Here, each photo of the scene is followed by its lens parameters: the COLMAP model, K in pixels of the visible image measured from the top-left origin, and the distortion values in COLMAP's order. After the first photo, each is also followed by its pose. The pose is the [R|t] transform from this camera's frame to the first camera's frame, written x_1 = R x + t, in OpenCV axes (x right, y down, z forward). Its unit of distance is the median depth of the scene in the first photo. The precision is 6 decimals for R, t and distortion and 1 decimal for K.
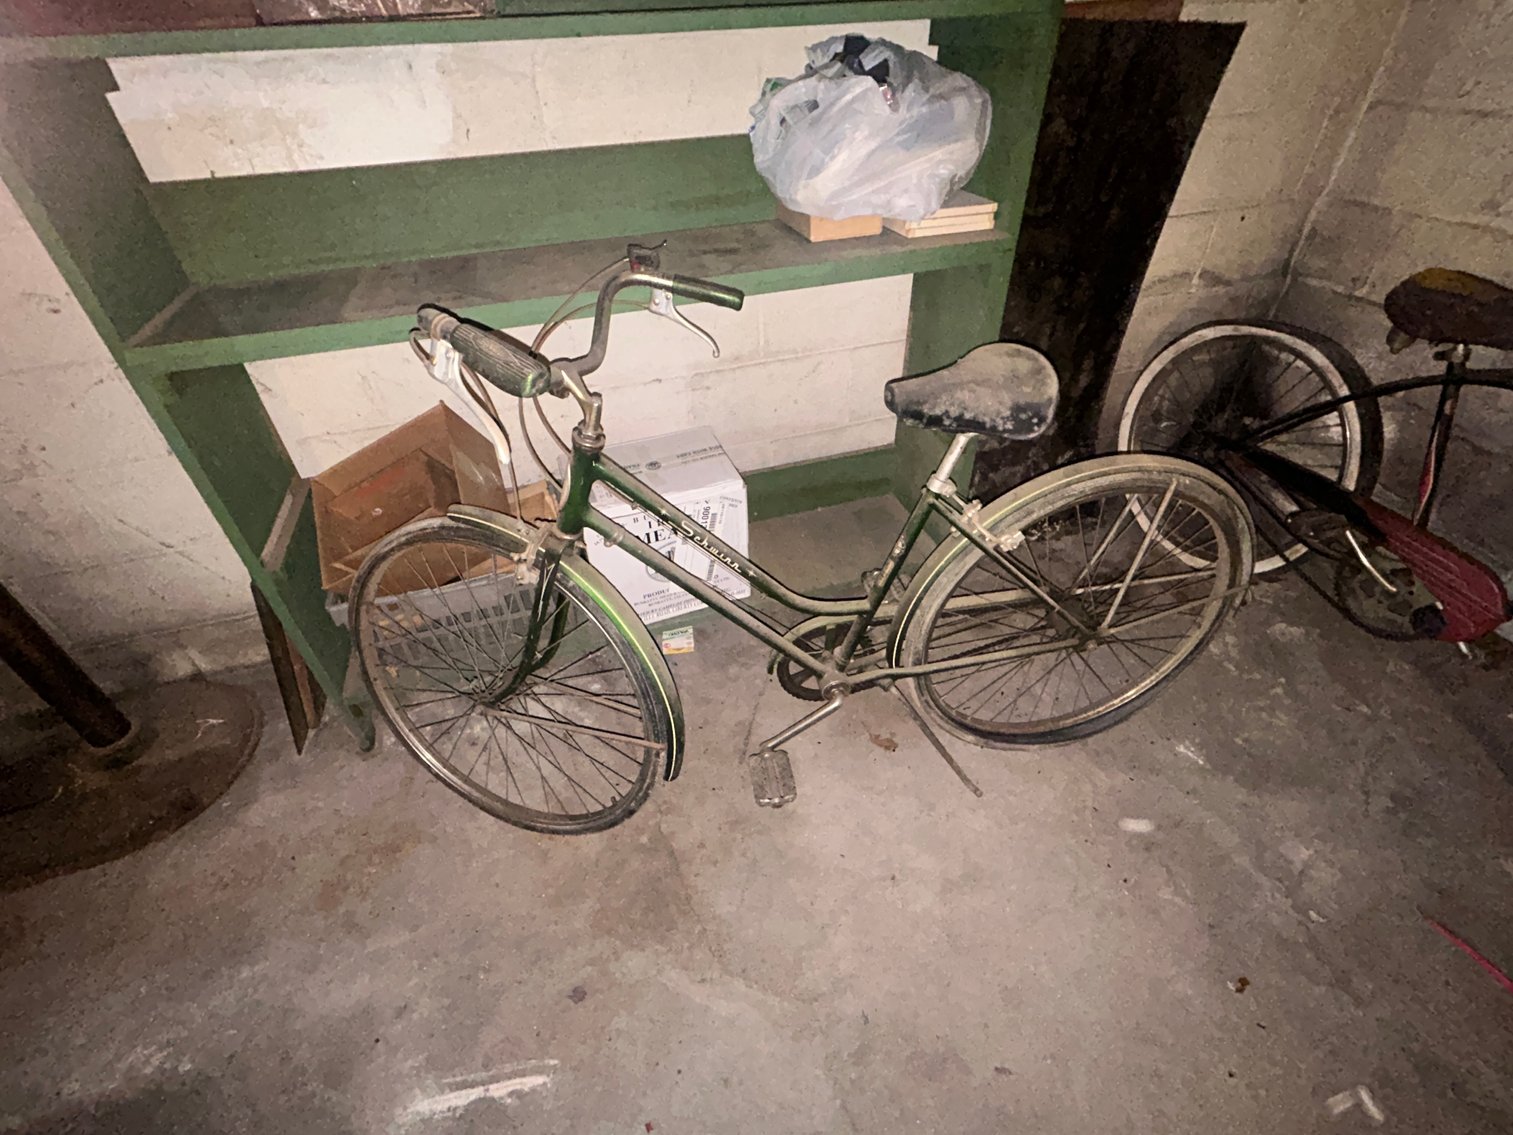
lens RADIAL K [[687.3, 0, 761.1], [0, 687.3, 562.4], [0, 0, 1]] dist [0.005137, 0.000875]
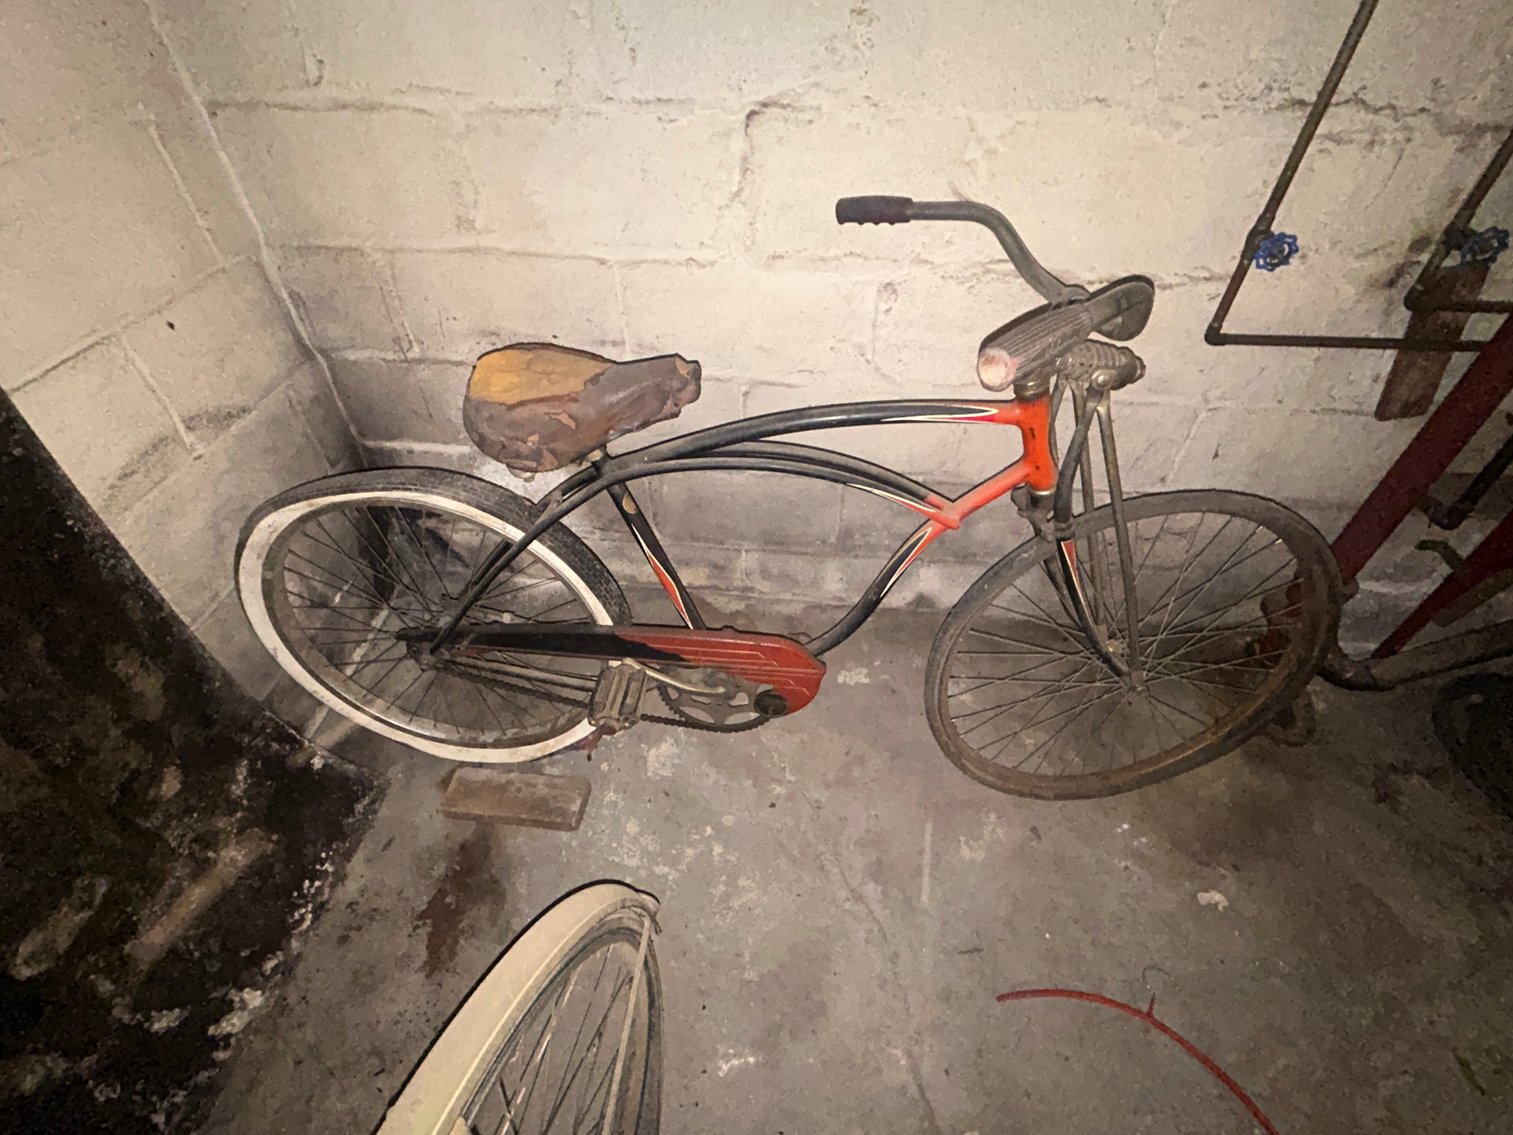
lens RADIAL K [[687.3, 0, 760.1], [0, 687.3, 561.4], [0, 0, 1]] dist [0.005137, 0.000875]
pose [[0.392070, -0.610195, 0.688435, 0.420396], [0.574032, 0.747061, 0.335242, -0.295704], [-0.718866, 0.263745, 0.643172, 0.361798]]
